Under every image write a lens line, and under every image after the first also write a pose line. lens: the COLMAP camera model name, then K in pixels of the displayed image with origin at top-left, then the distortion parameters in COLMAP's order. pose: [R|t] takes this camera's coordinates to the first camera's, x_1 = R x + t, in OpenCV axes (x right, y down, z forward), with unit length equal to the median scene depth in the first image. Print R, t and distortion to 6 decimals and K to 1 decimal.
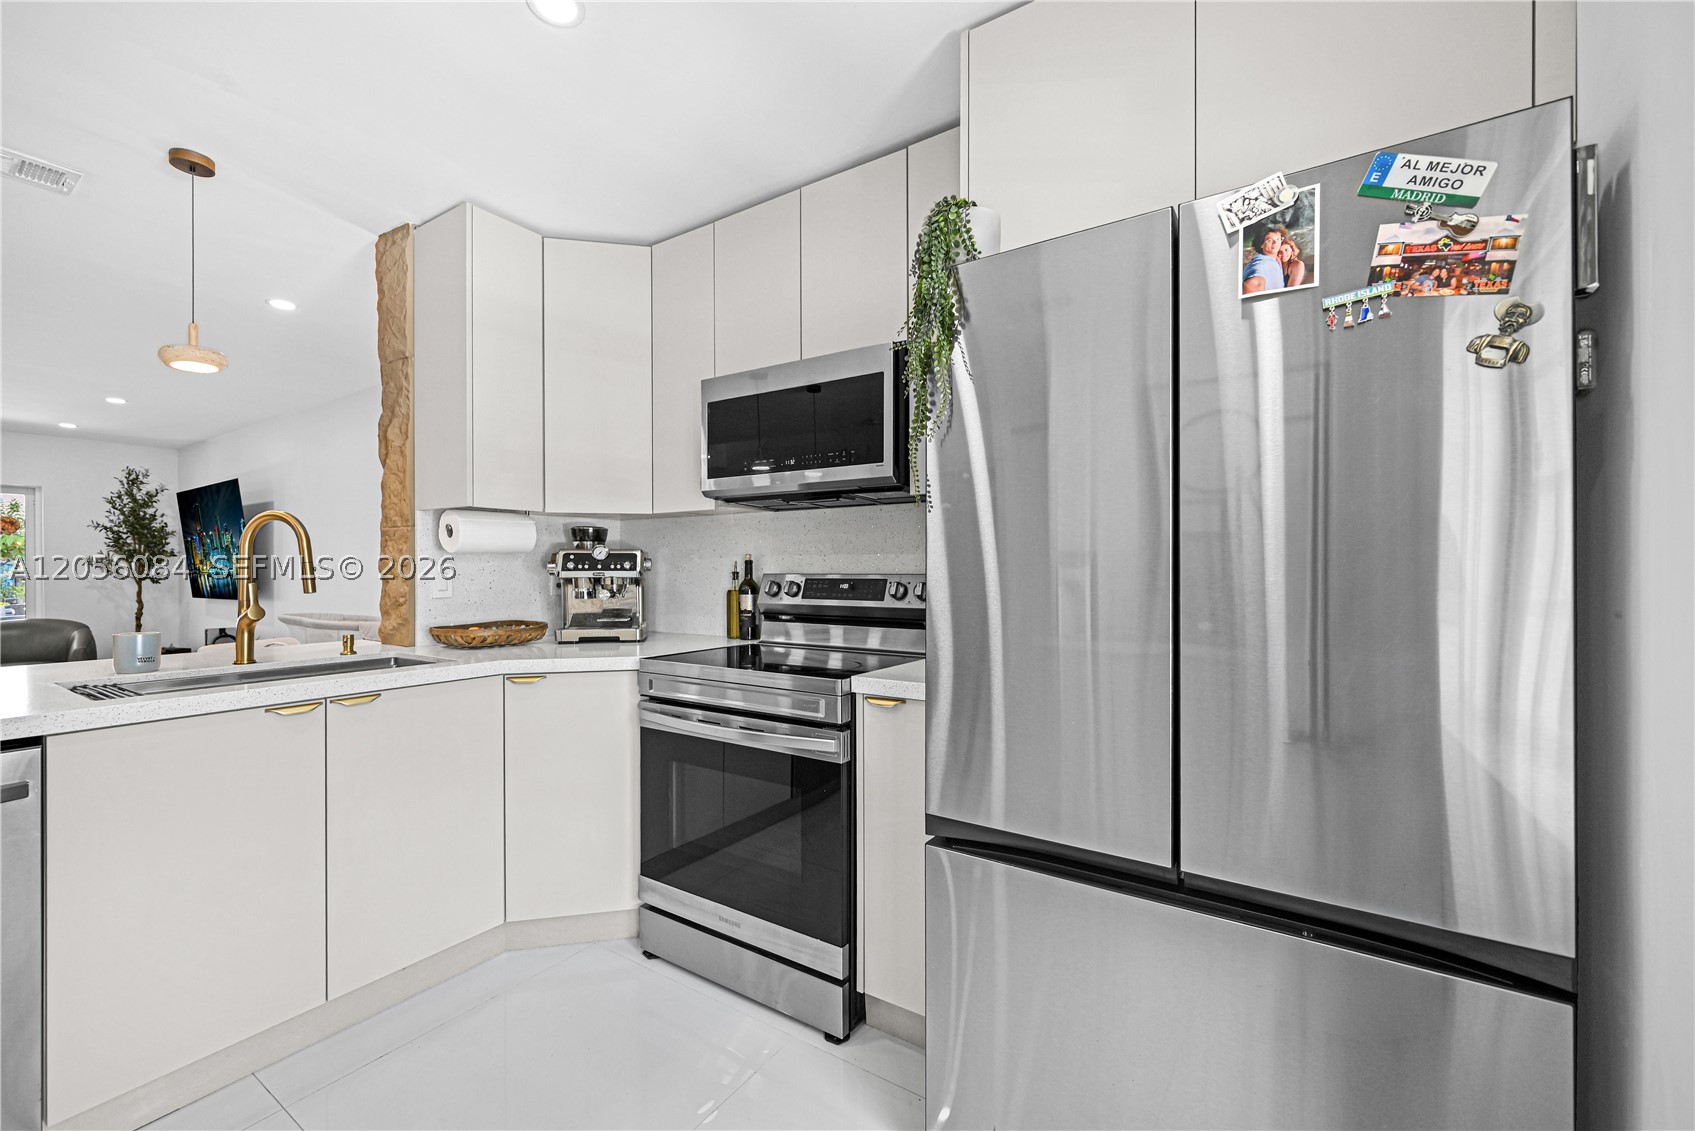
lens RADIAL K [[683.0, 0, 850.0], [0, 683.0, 568.0], [0, 0, 1]] dist [-0.002809, 0.000589]
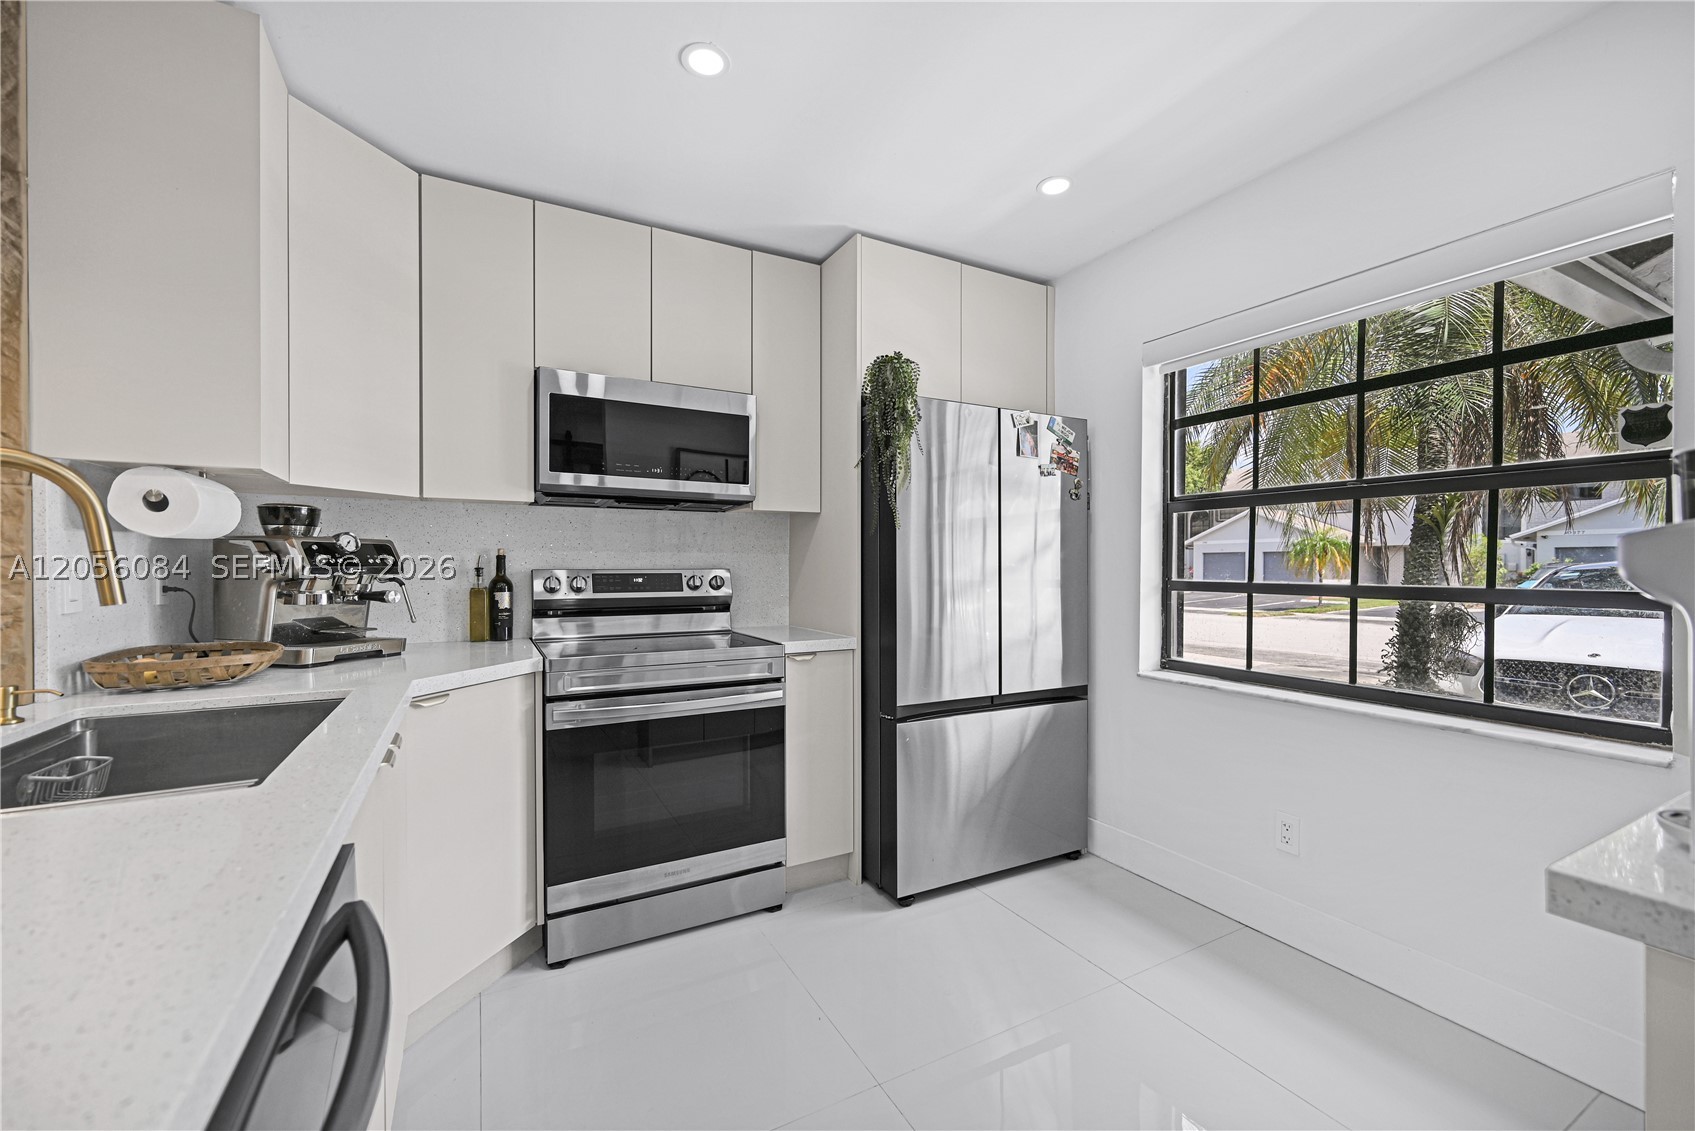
lens RADIAL K [[683.0, 0, 837.0], [0, 683.0, 568.0], [0, 0, 1]] dist [-0.002809, 0.000589]
pose [[0.479257, -0.002210, 0.877672, -0.790744], [-0.003289, 0.999985, 0.004314, 0.000619], [-0.877668, -0.004955, 0.479243, 0.162178]]
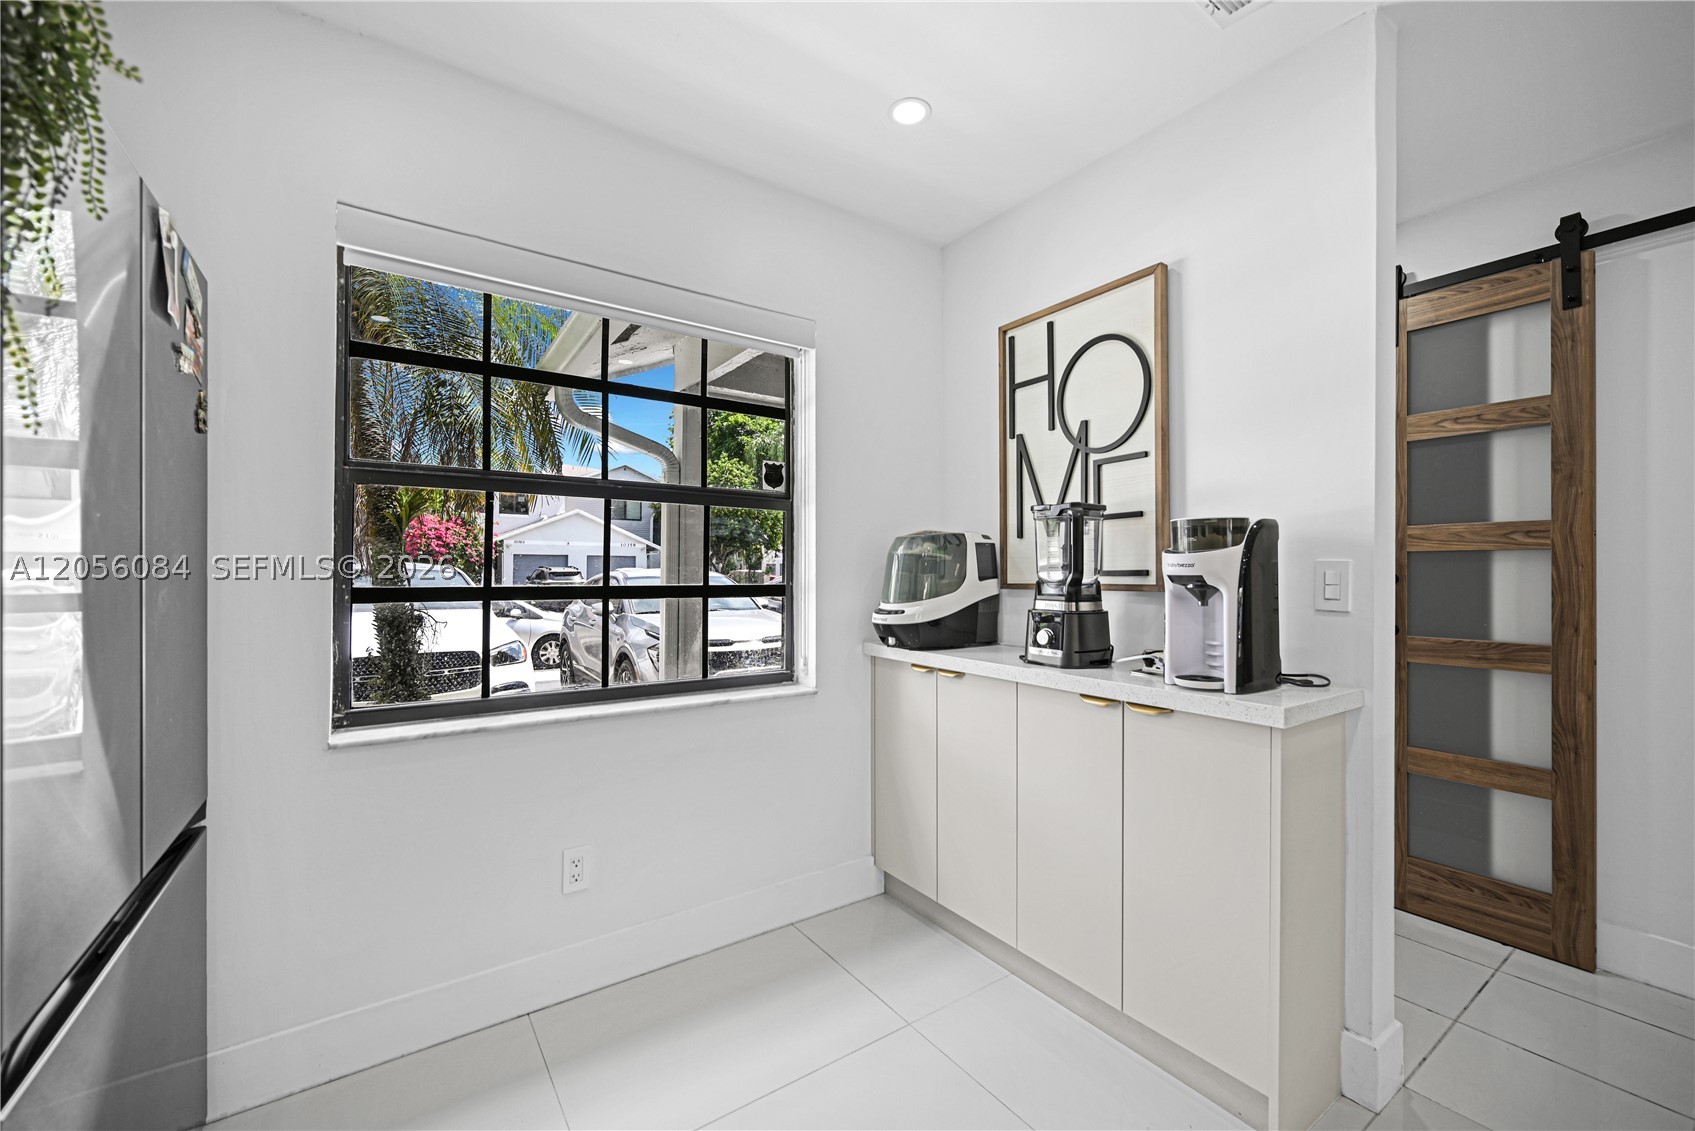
lens RADIAL K [[683.0, 0, 845.7], [0, 683.0, 569.8], [0, 0, 1]] dist [-0.002809, 0.000589]
pose [[-0.923006, -0.003707, 0.384768, -0.327259], [-0.006163, 0.999968, -0.005151, 0.006395], [-0.384736, -0.007126, -0.922999, 0.664087]]
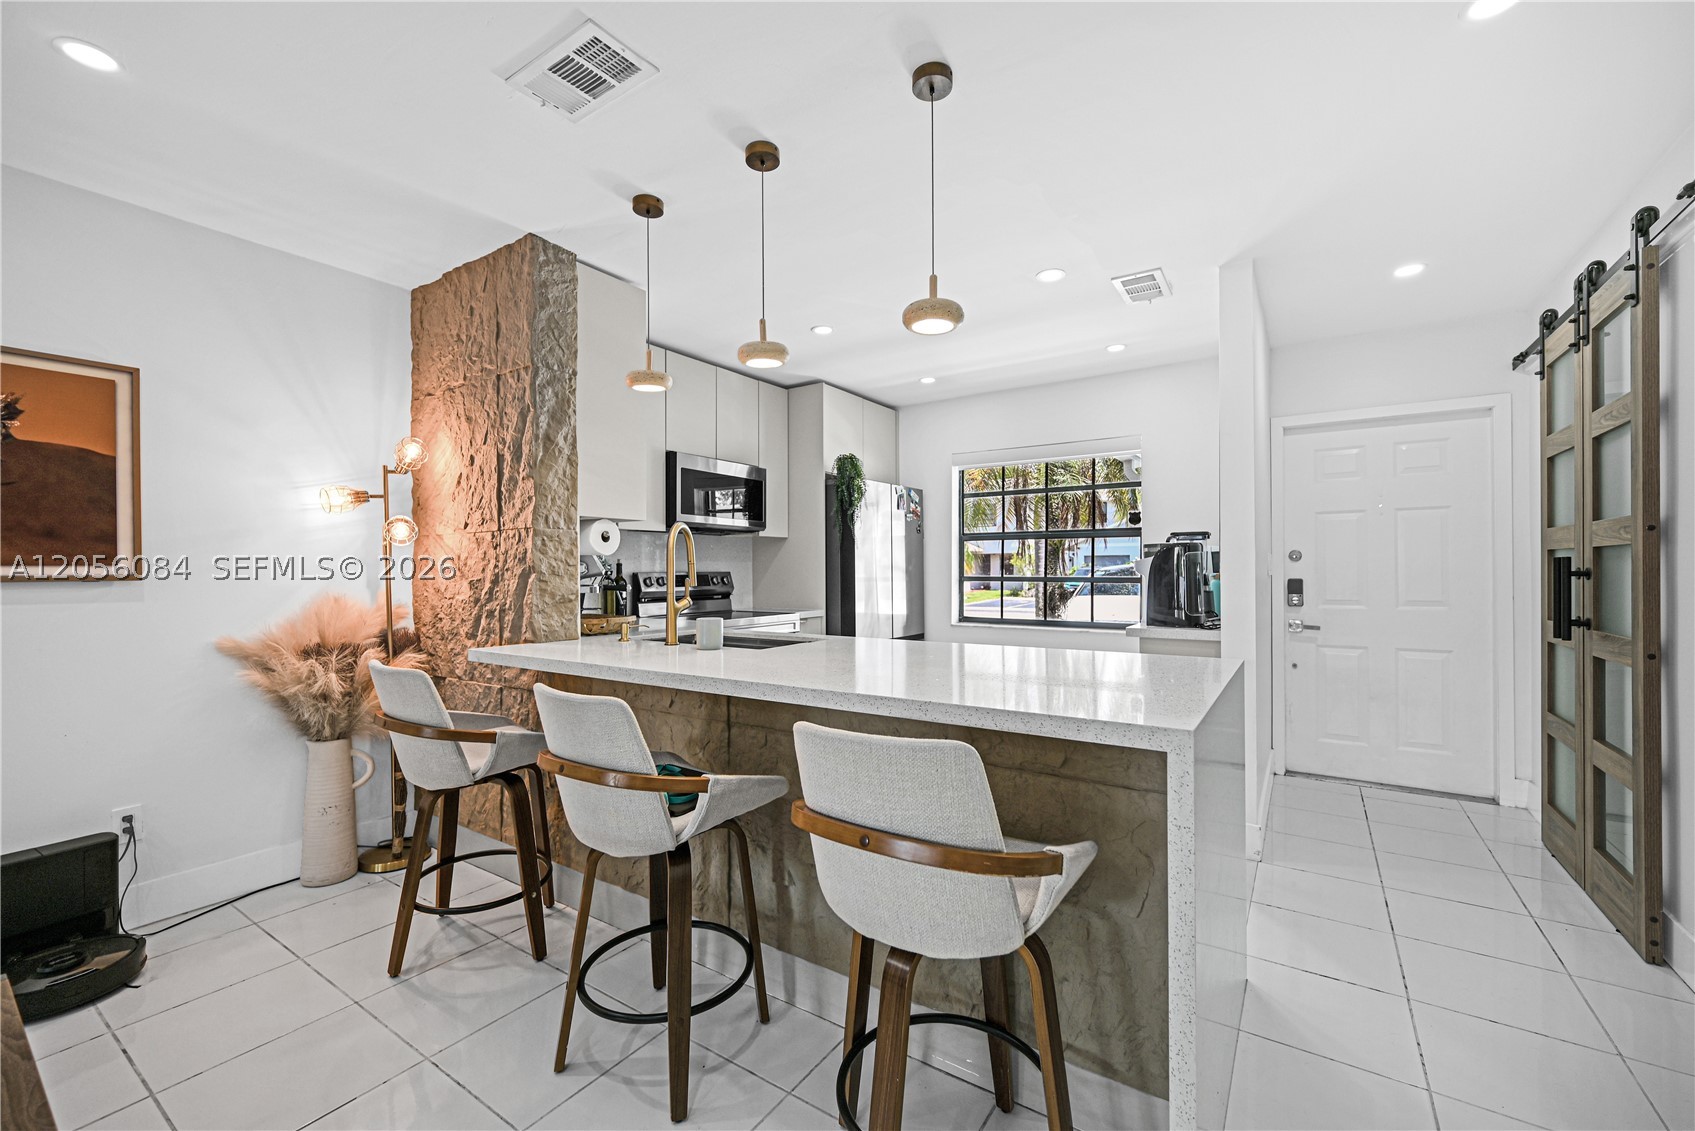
lens RADIAL K [[683.0, 0, 845.5], [0, 683.0, 569.5], [0, 0, 1]] dist [-0.002809, 0.000589]
pose [[0.020593, 0.001476, 0.999787, -1.692474], [0.001023, 0.999998, -0.001497, 0.005242], [-0.999787, 0.001054, 0.020591, 0.531204]]
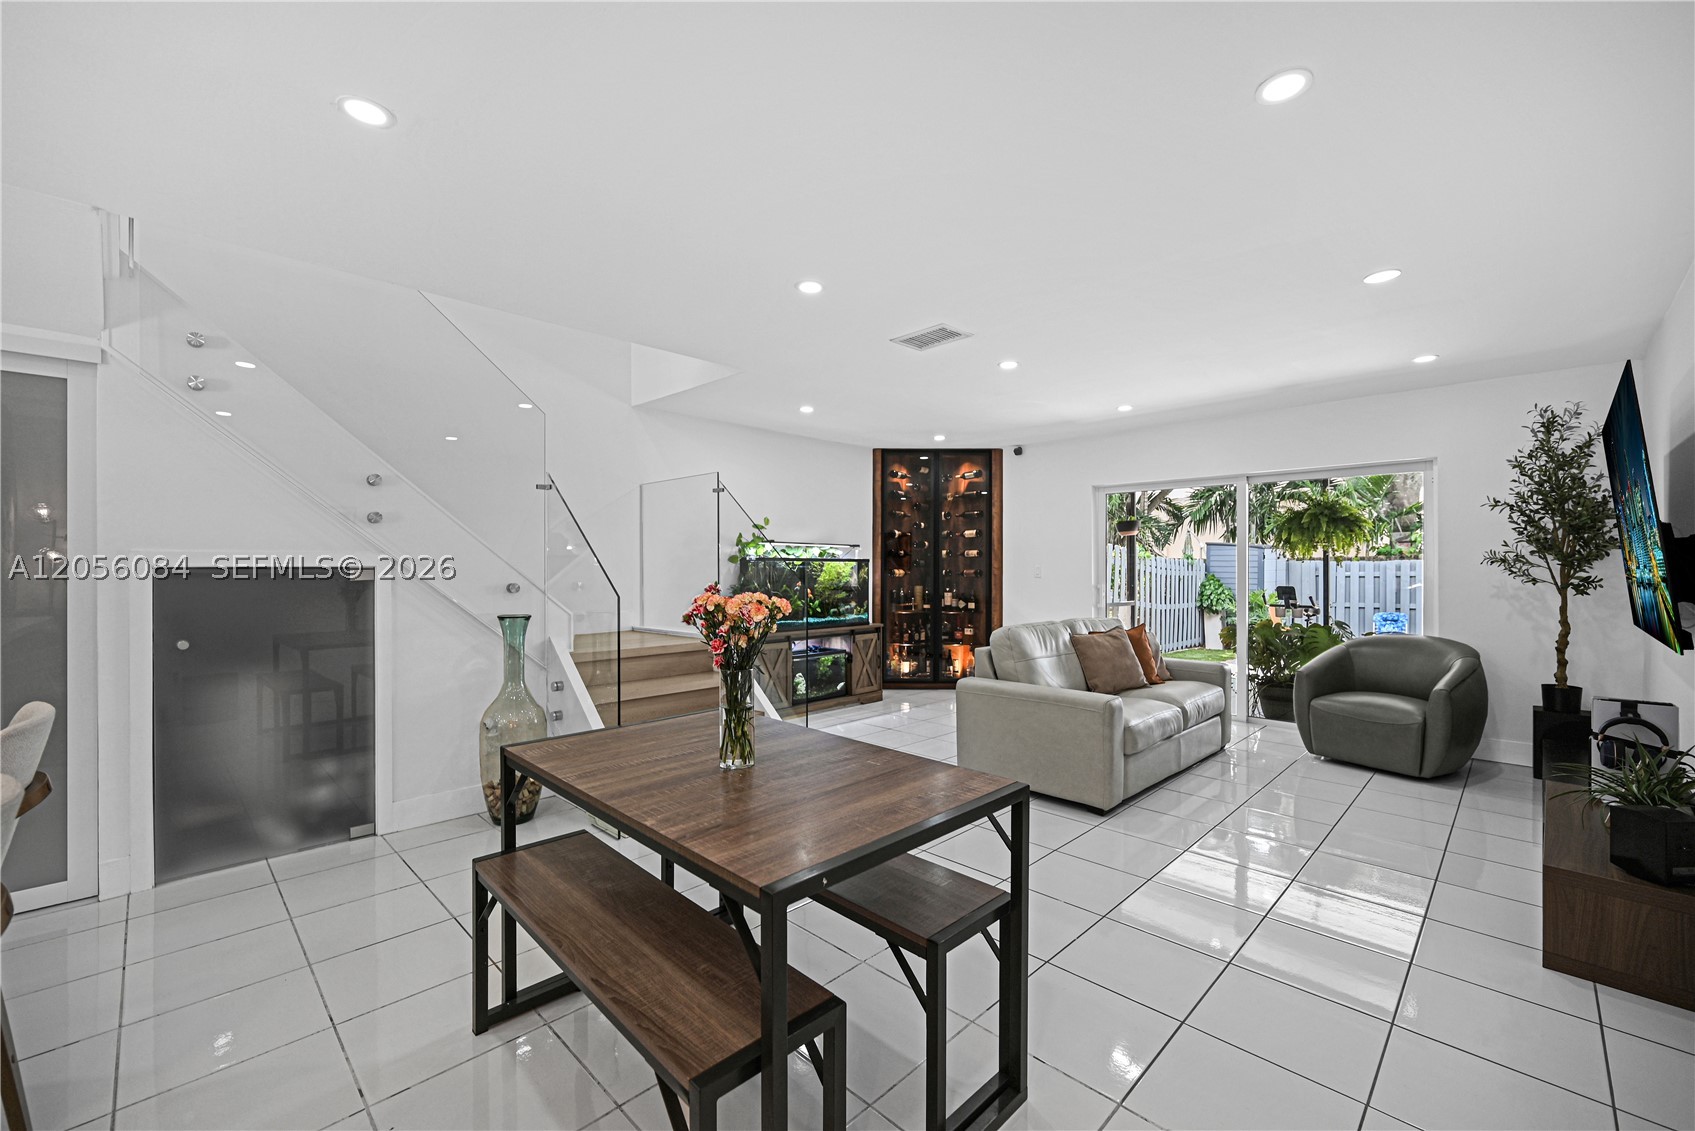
lens RADIAL K [[683.0, 0, 848.0], [0, 683.0, 562.8], [0, 0, 1]] dist [-0.002809, 0.000589]
pose [[-0.212142, -0.002529, -0.977236, -0.833860], [0.005359, 0.999979, -0.003752, -0.013560], [0.977224, -0.006032, -0.212124, 1.343420]]
